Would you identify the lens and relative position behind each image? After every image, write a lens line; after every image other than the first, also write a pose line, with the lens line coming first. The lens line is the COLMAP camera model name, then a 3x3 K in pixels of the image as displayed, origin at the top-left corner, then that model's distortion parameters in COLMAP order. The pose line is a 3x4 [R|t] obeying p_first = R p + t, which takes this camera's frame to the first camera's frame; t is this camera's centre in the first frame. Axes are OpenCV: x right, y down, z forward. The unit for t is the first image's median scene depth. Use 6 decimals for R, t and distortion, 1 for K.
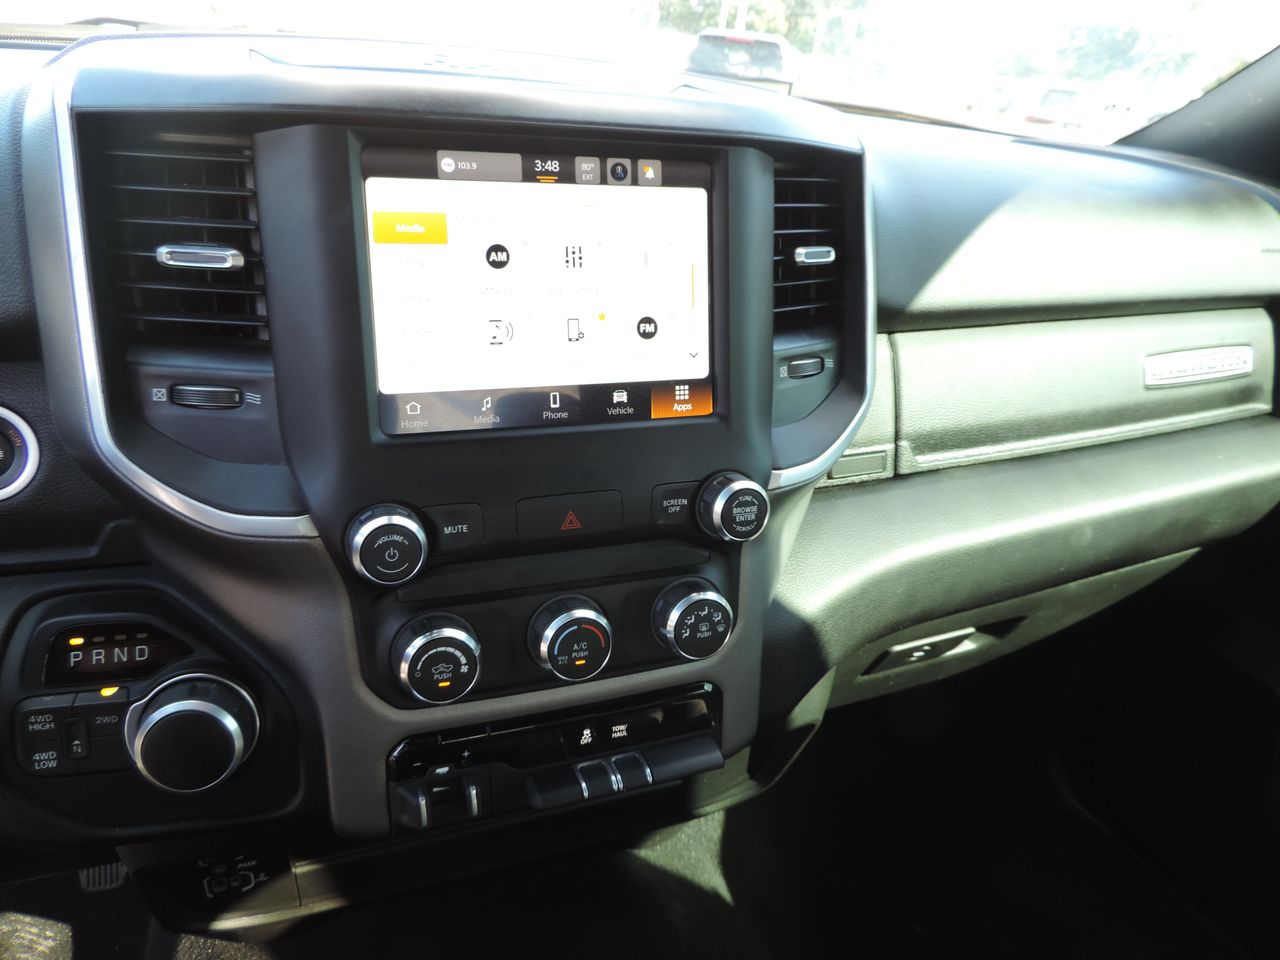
lens RADIAL K [[924.3, 0, 640.0], [0, 924.3, 480.0], [0, 0, 1]] dist [0.026190, 0.002864]
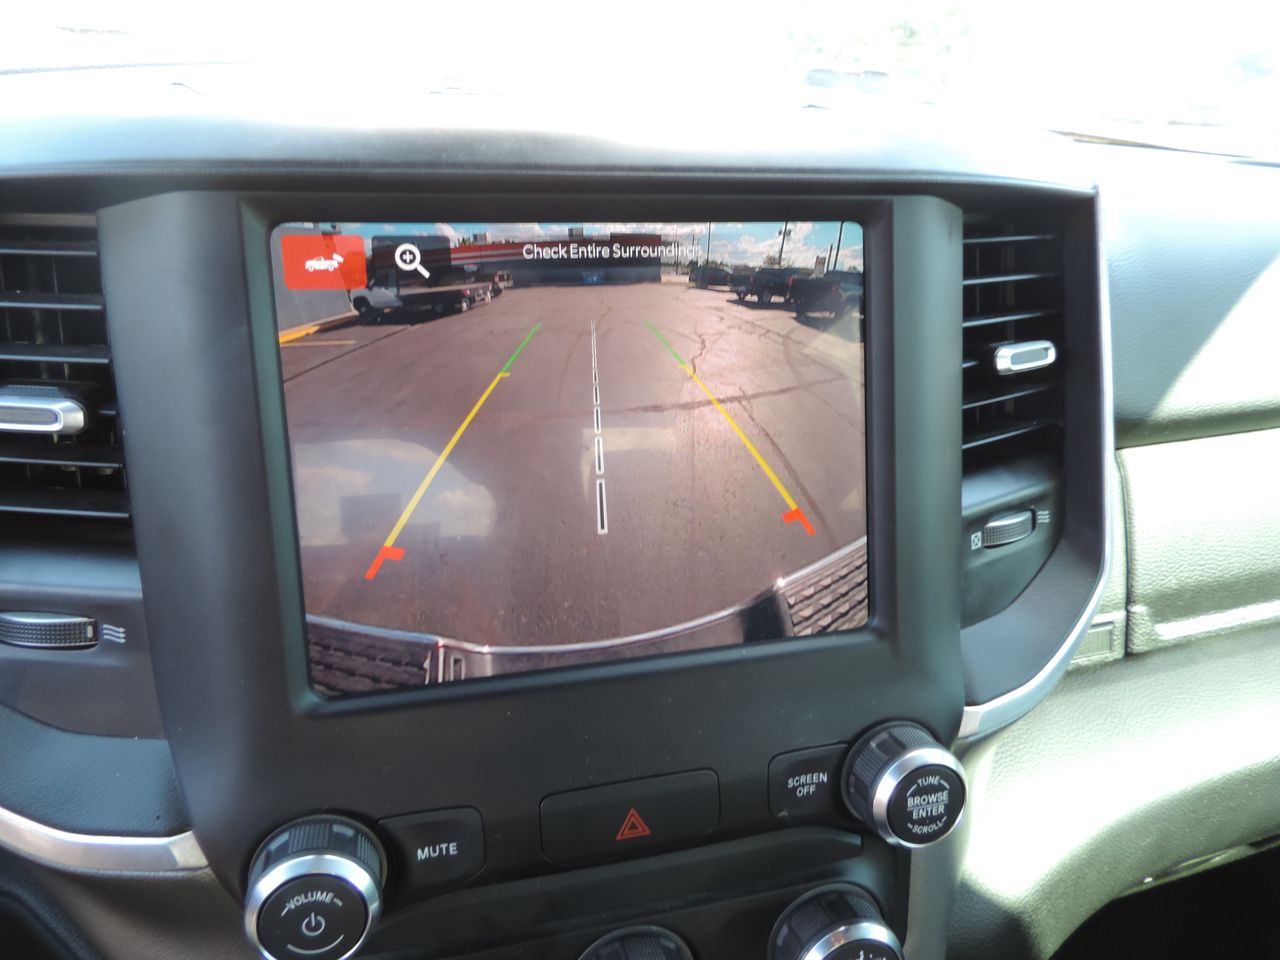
lens RADIAL K [[924.3, 0, 640.0], [0, 924.3, 480.0], [0, 0, 1]] dist [0.026190, 0.002864]
pose [[0.993326, -0.000845, -0.115334, -0.000596], [-0.003251, 0.999371, -0.035323, -0.139039], [0.115291, 0.035462, 0.992699, 0.351575]]
